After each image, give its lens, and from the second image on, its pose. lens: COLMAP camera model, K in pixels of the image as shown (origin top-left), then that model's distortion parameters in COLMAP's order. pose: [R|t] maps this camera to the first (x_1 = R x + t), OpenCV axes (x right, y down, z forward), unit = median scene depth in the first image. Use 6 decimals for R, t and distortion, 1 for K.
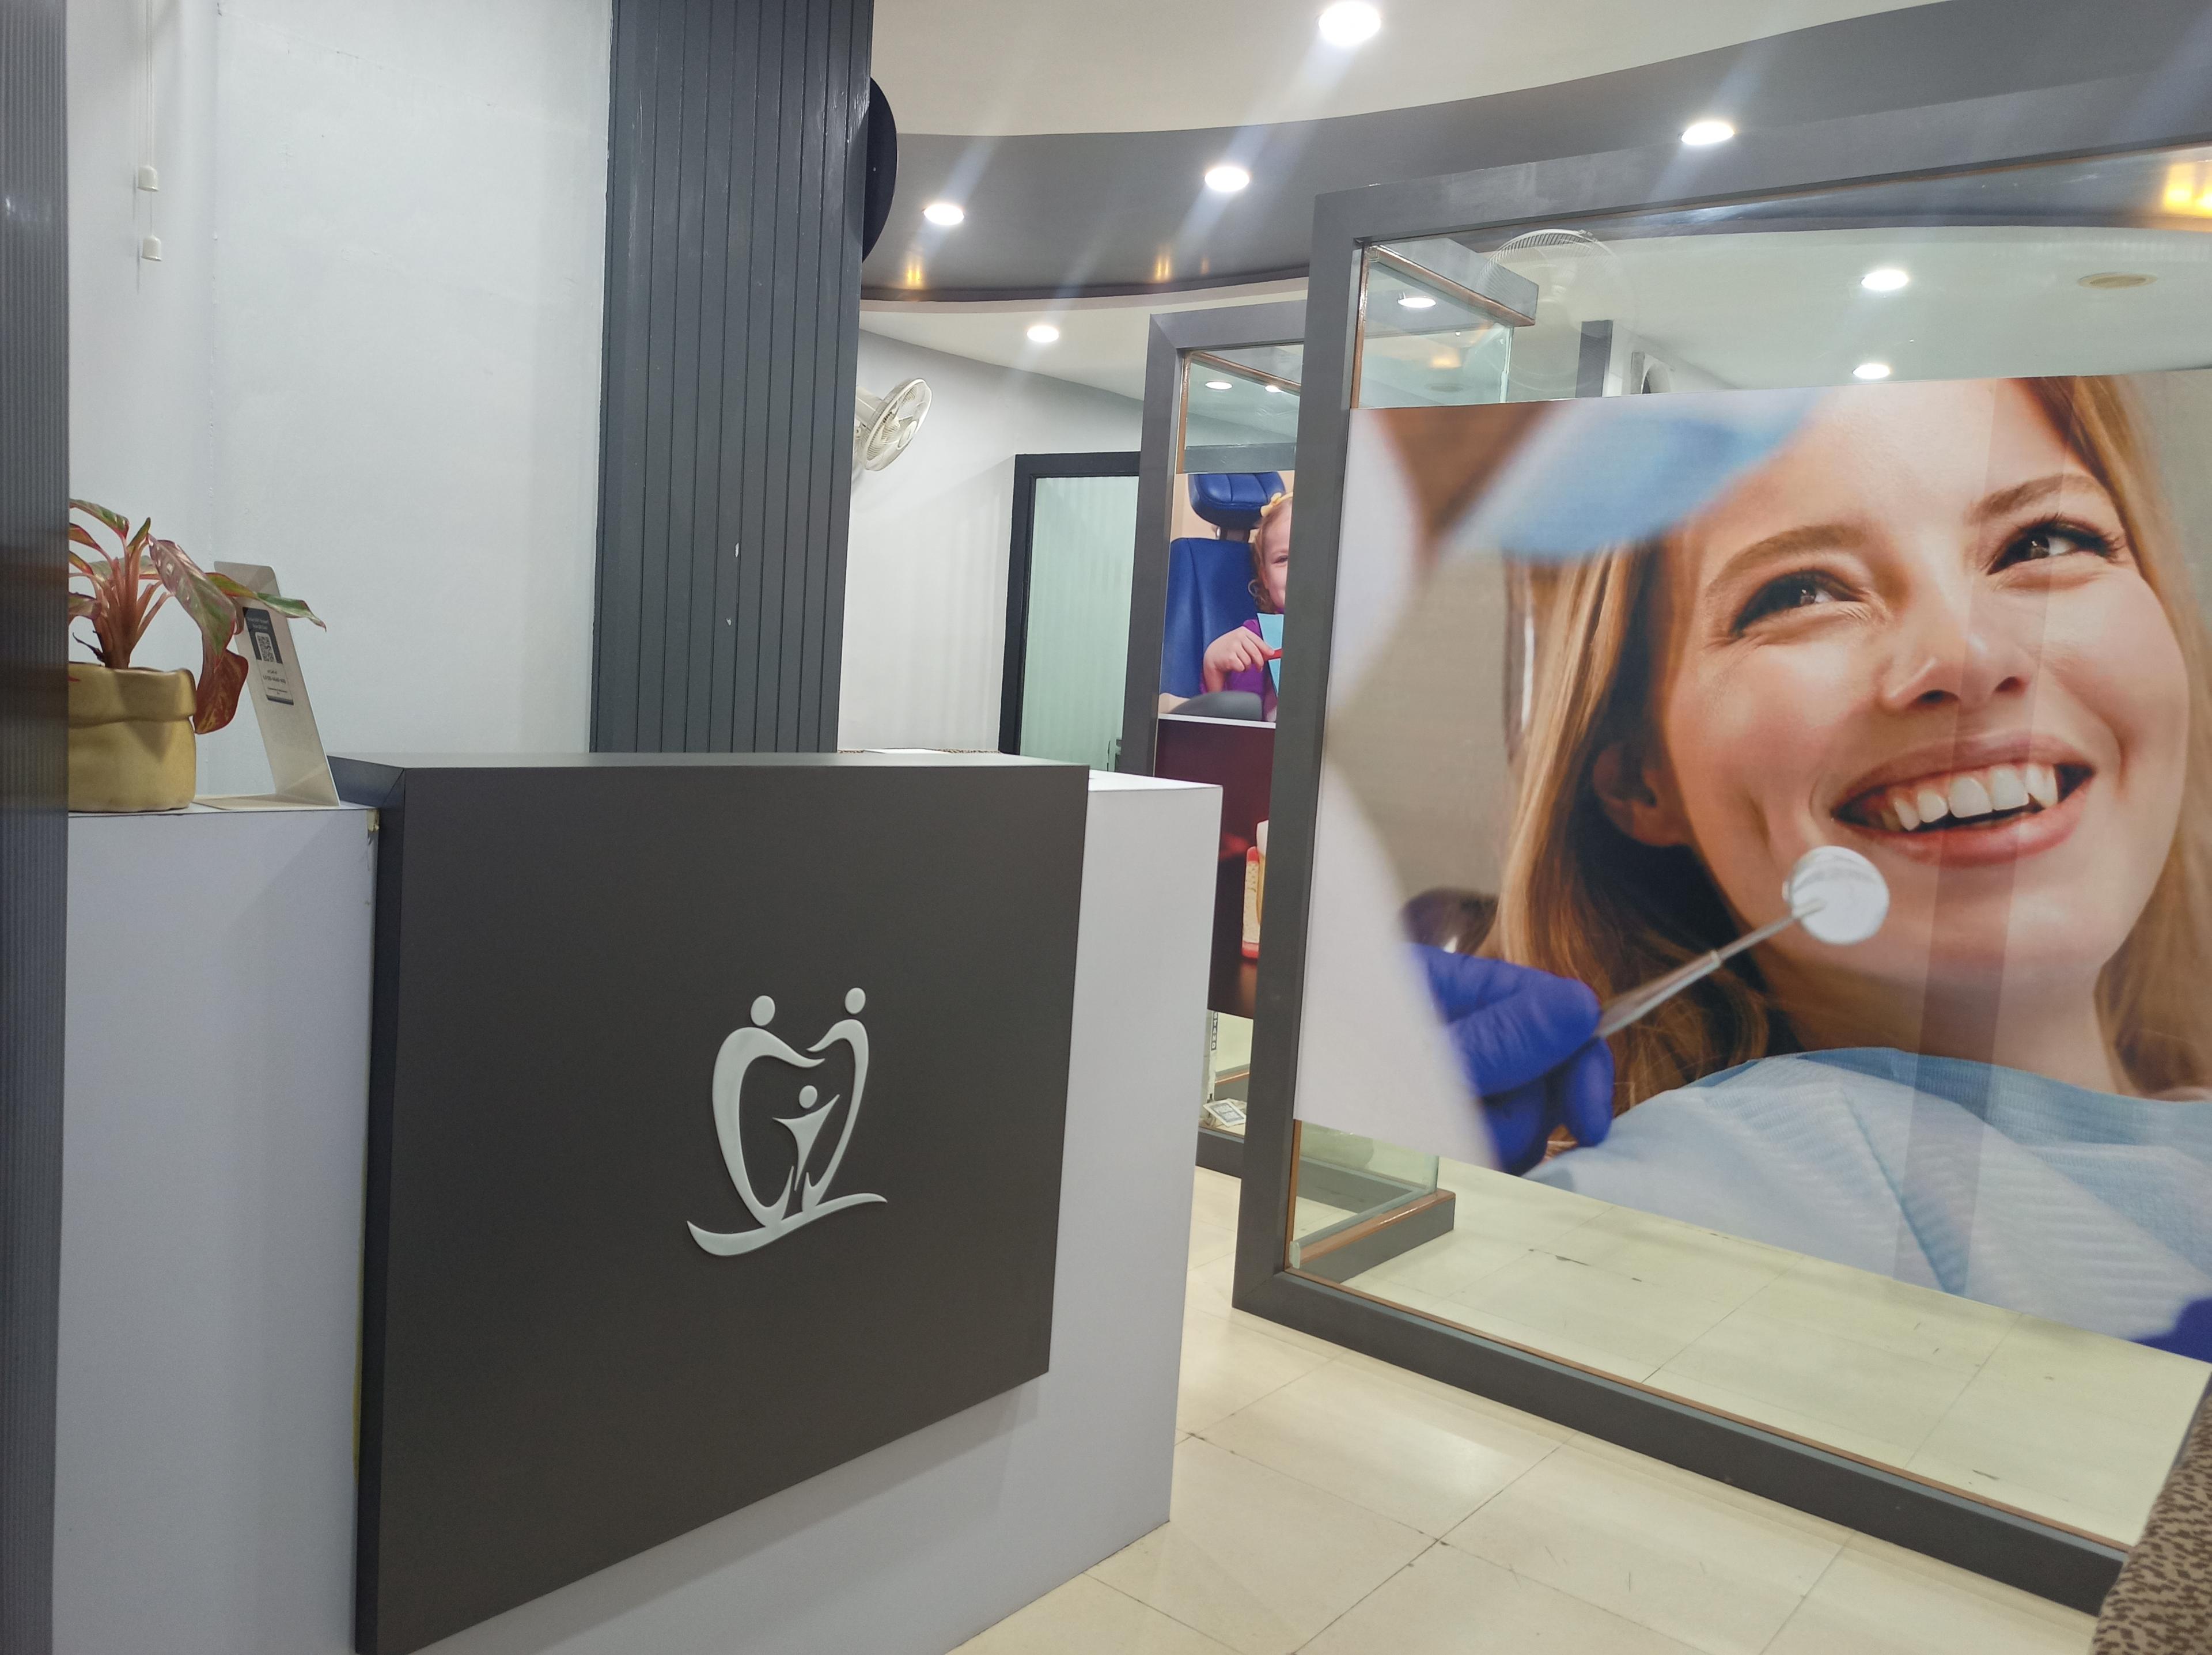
lens RADIAL K [[1690.7, 0, 1096.8], [0, 1690.7, 833.3], [0, 0, 1]] dist [0.049429, -0.040254]
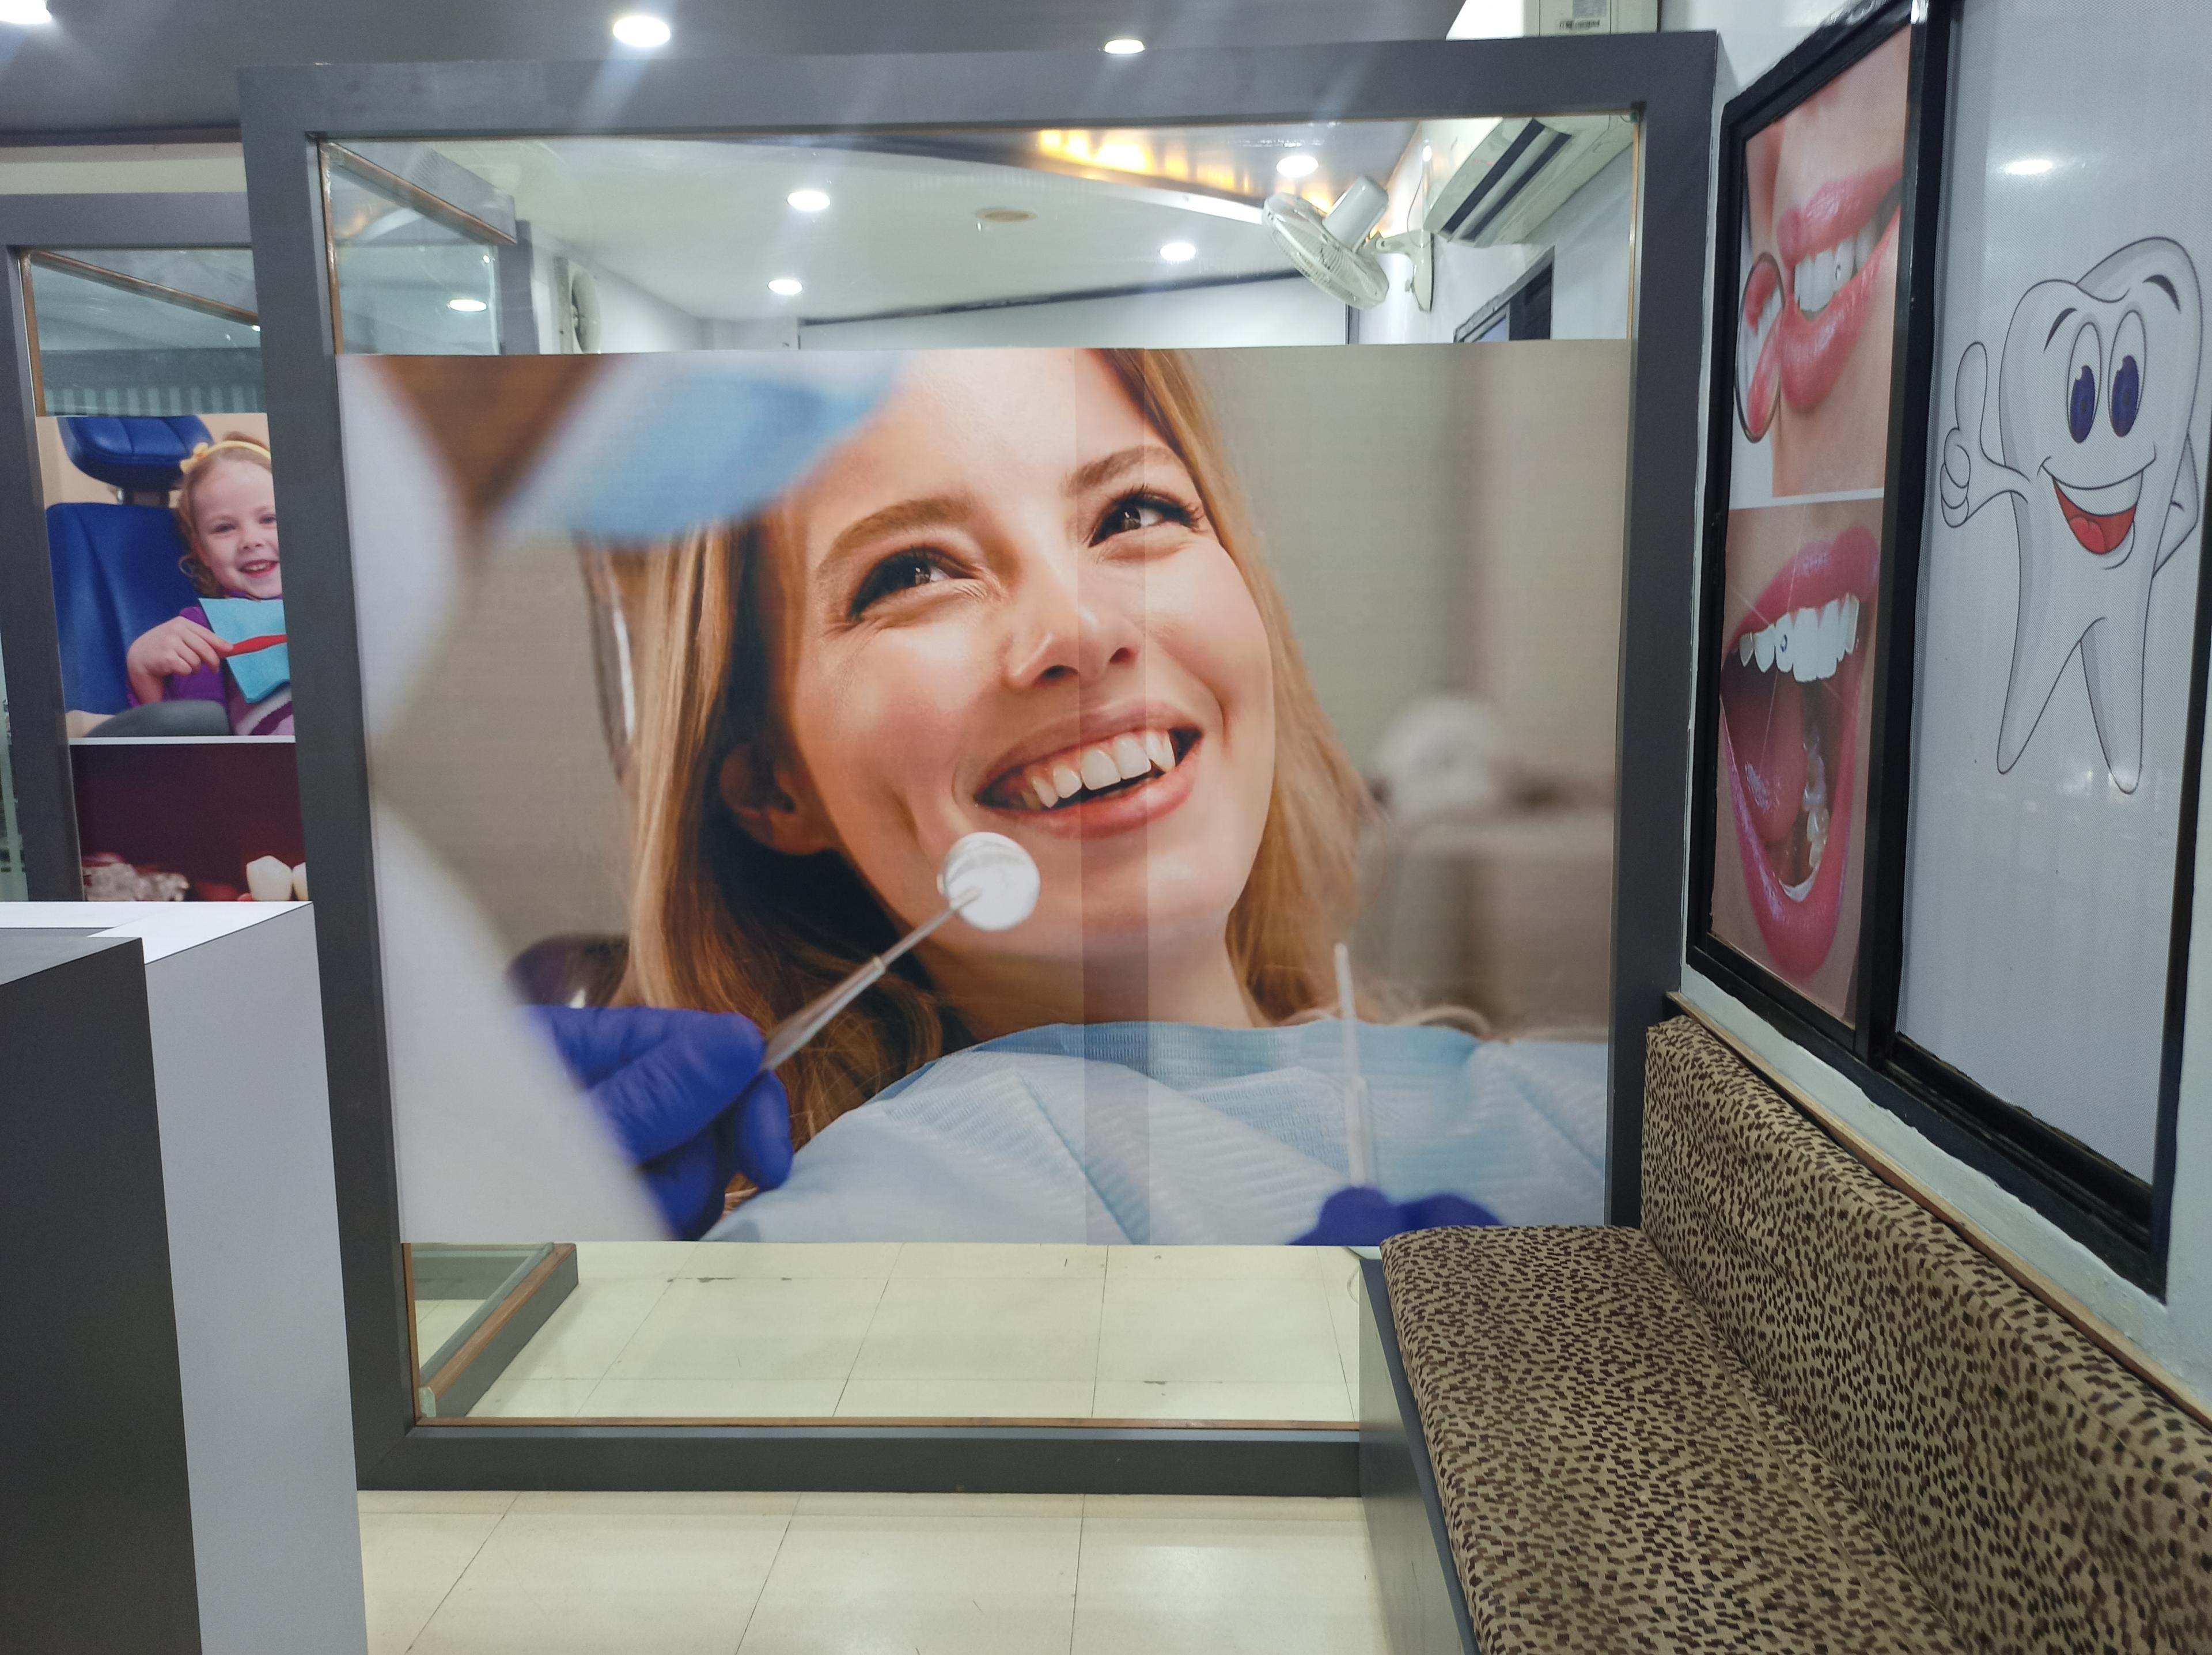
lens RADIAL K [[1690.7, 0, 1100.6], [0, 1690.7, 826.8], [0, 0, 1]] dist [0.049429, -0.040254]
pose [[0.799134, -0.160025, 0.579462, -0.066789], [0.122875, 0.987049, 0.103130, -0.082107], [-0.588461, -0.011213, 0.808448, 0.173823]]
